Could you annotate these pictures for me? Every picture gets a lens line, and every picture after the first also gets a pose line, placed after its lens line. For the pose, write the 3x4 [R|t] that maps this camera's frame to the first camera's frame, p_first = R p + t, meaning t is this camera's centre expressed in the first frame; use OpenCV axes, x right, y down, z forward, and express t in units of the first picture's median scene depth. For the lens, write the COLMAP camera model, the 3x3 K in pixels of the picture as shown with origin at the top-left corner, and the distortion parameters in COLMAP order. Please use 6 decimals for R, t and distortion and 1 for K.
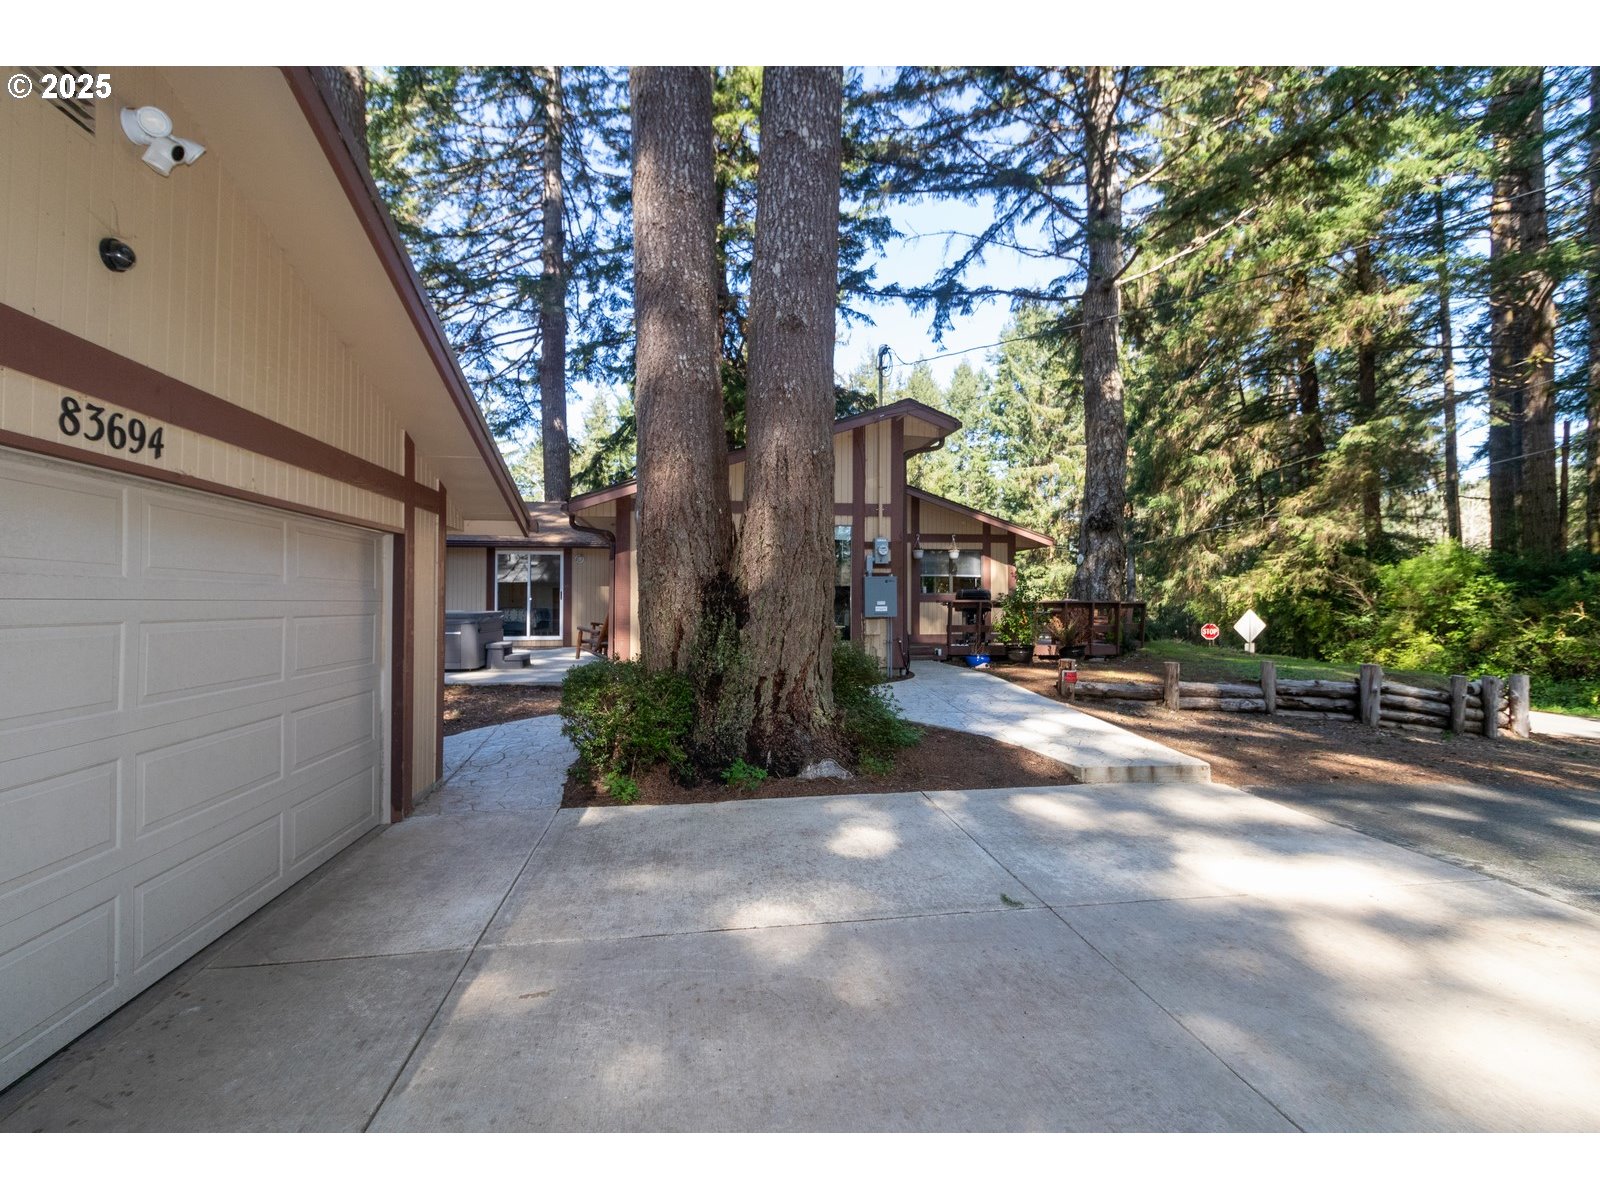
lens RADIAL K [[739.8, 0, 803.4], [0, 739.8, 584.6], [0, 0, 1]] dist [0.002837, 0.000915]
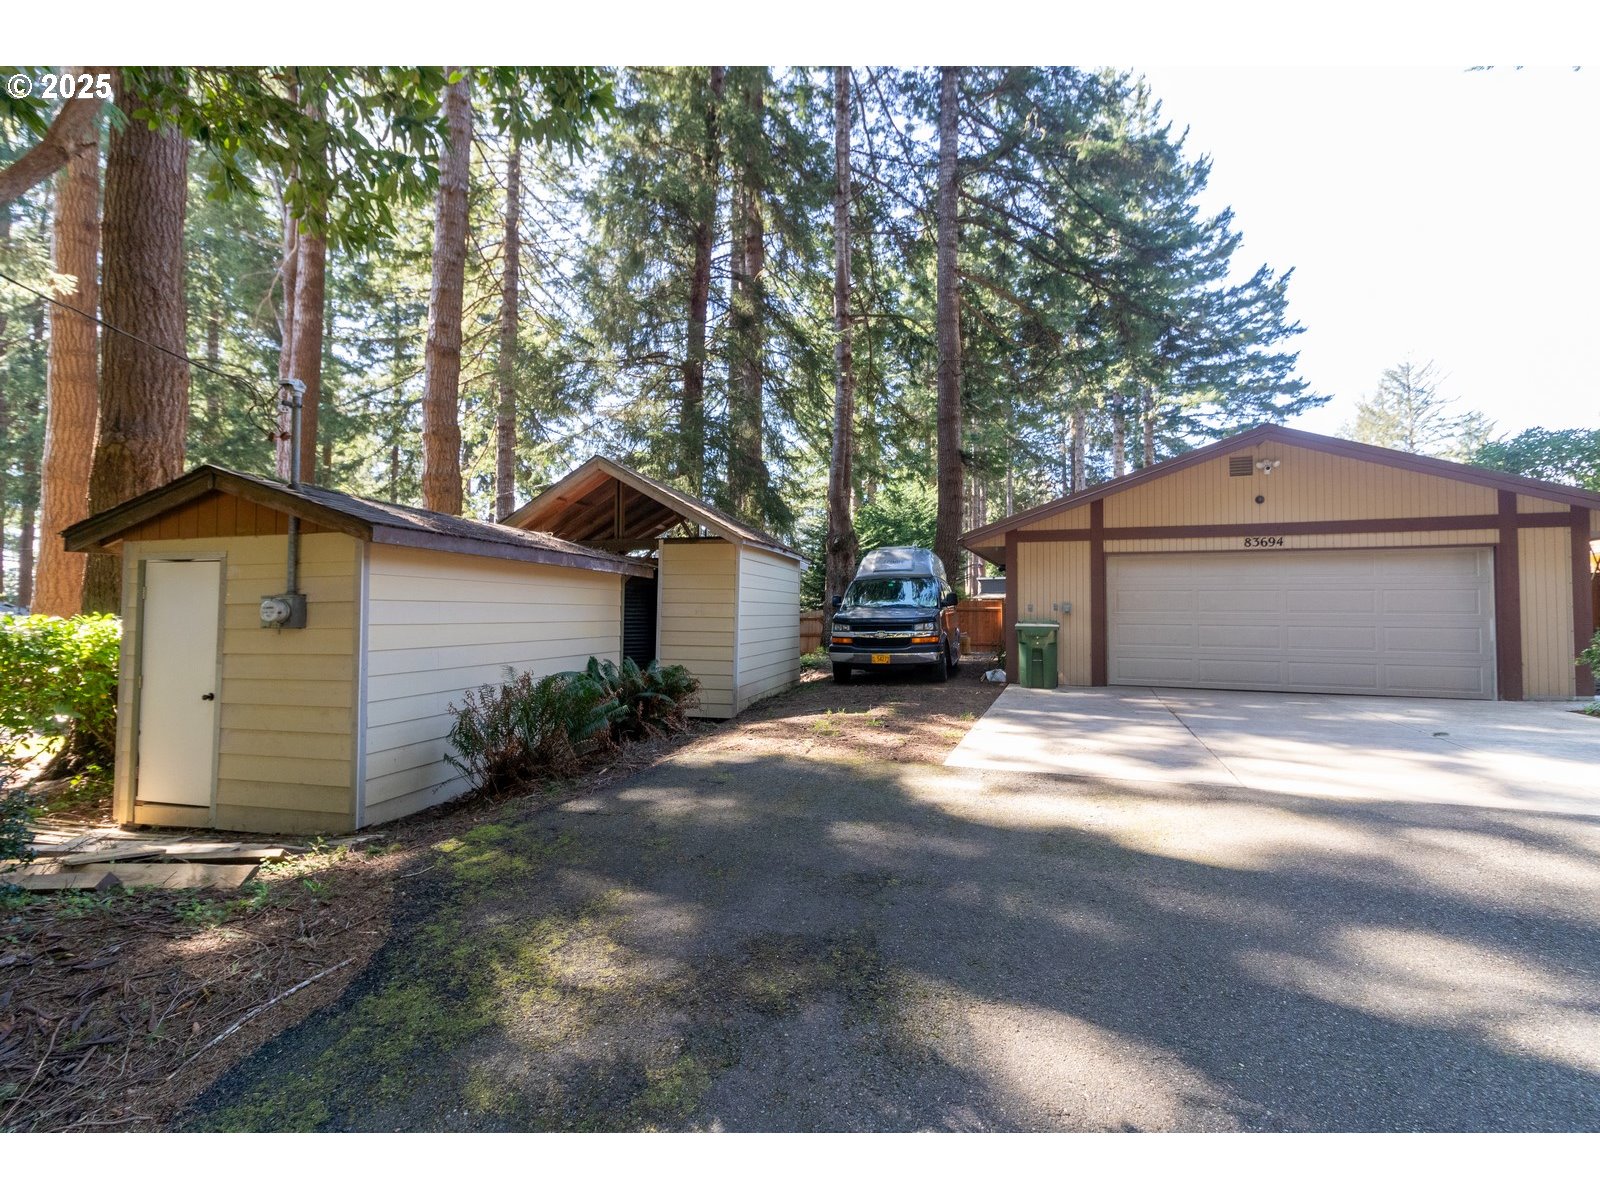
lens RADIAL K [[725.7, 0, 801.6], [0, 725.7, 589.0], [0, 0, 1]] dist [0.001845, 0.000233]
pose [[-0.505906, -0.031347, -0.862019, 1.653868], [0.014090, 0.998906, -0.044594, 0.082553], [0.862474, -0.034706, -0.504911, 0.361738]]
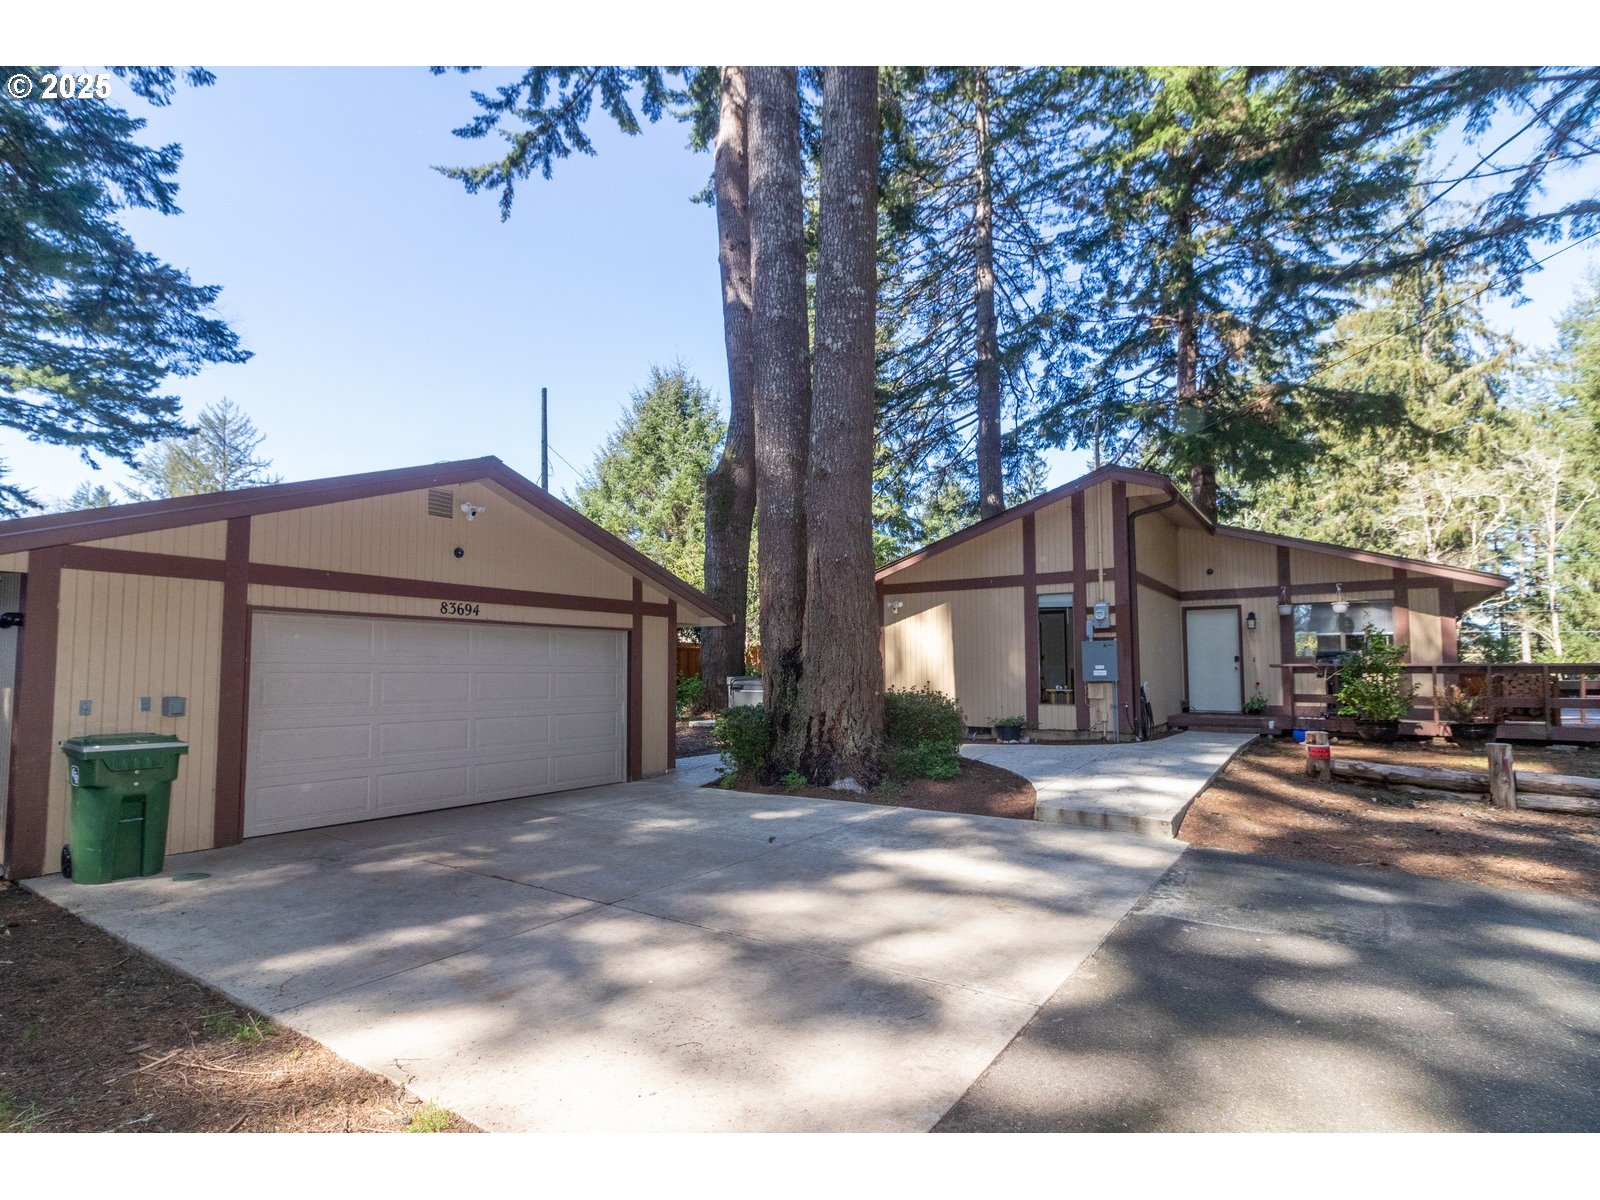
lens RADIAL K [[805.3, 0, 741.5], [0, 805.3, 620.7], [0, 0, 1]] dist [0.005506, 0.001105]
pose [[0.699428, -0.049011, -0.713021, 0.995925], [0.019474, 0.998582, -0.049537, 0.011722], [0.714438, 0.020762, 0.699391, -0.218396]]
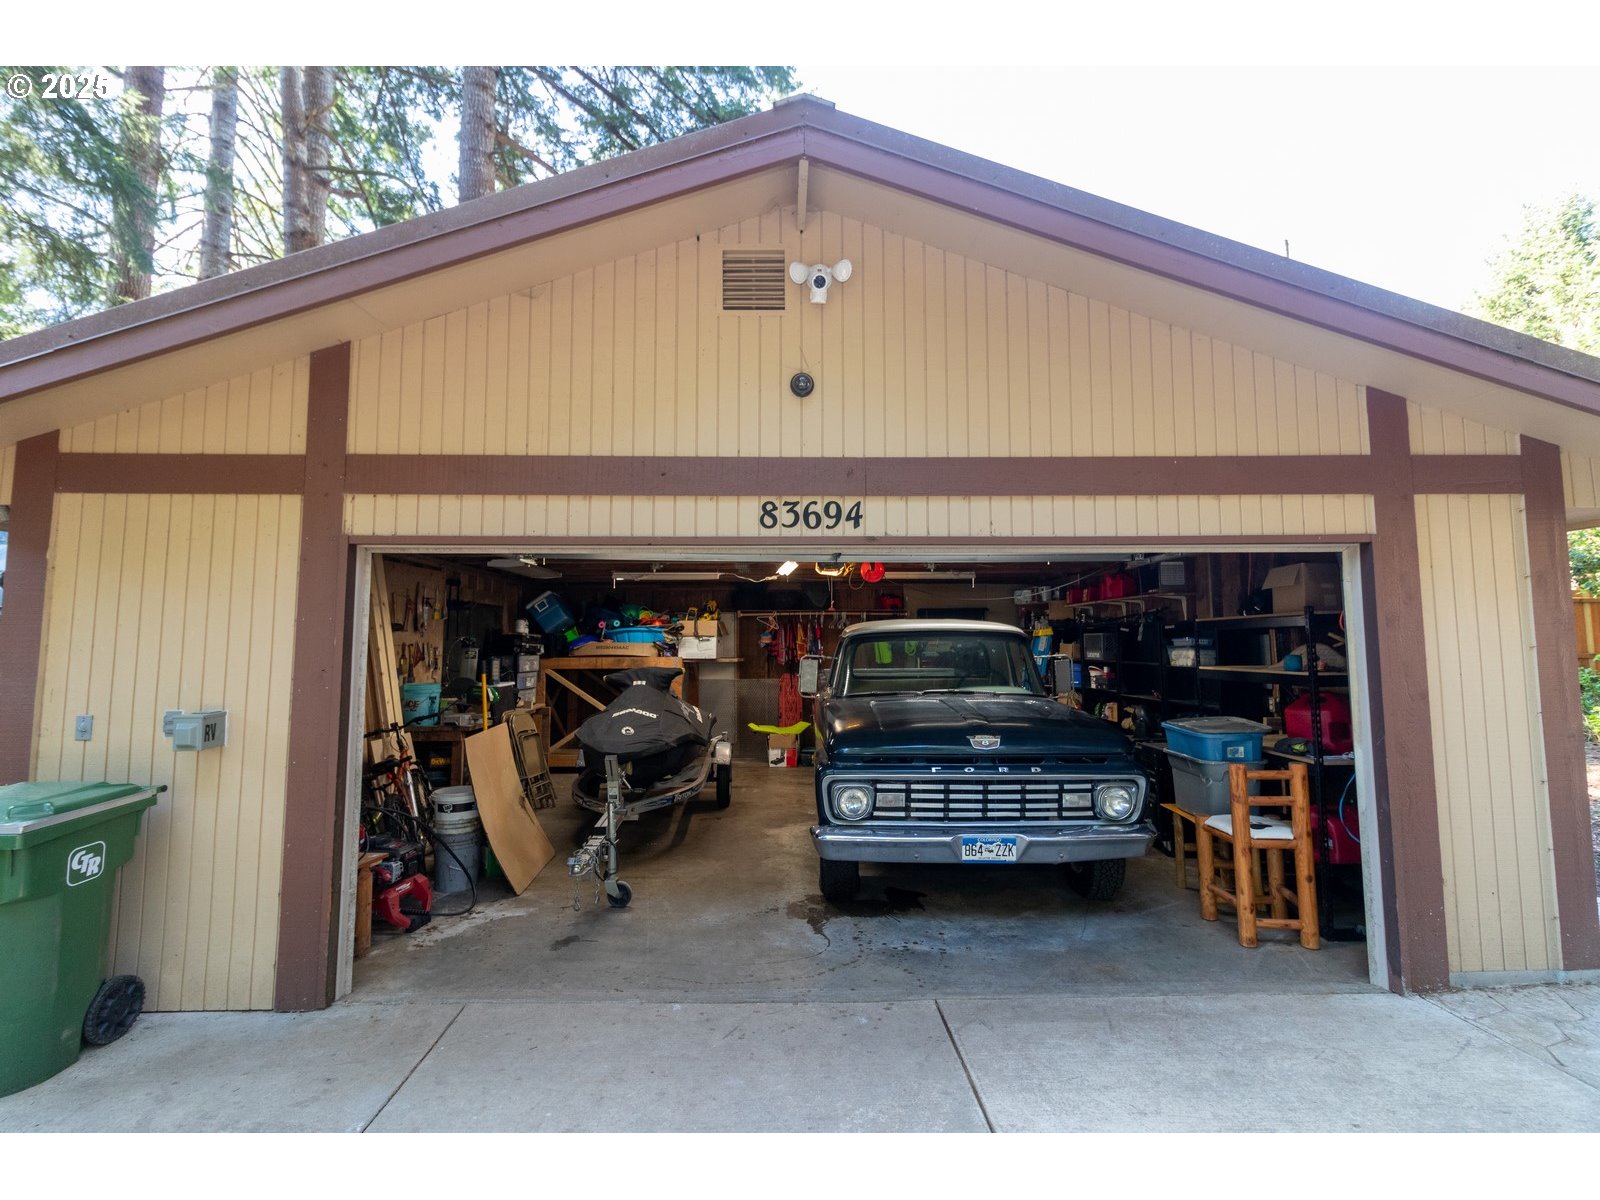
lens RADIAL K [[739.8, 0, 803.4], [0, 739.8, 584.6], [0, 0, 1]] dist [0.002837, 0.000915]
pose [[-0.128001, -0.078104, -0.988694, 0.151942], [0.025729, 0.996297, -0.082035, 0.008297], [0.991440, -0.035939, -0.125517, 0.506347]]
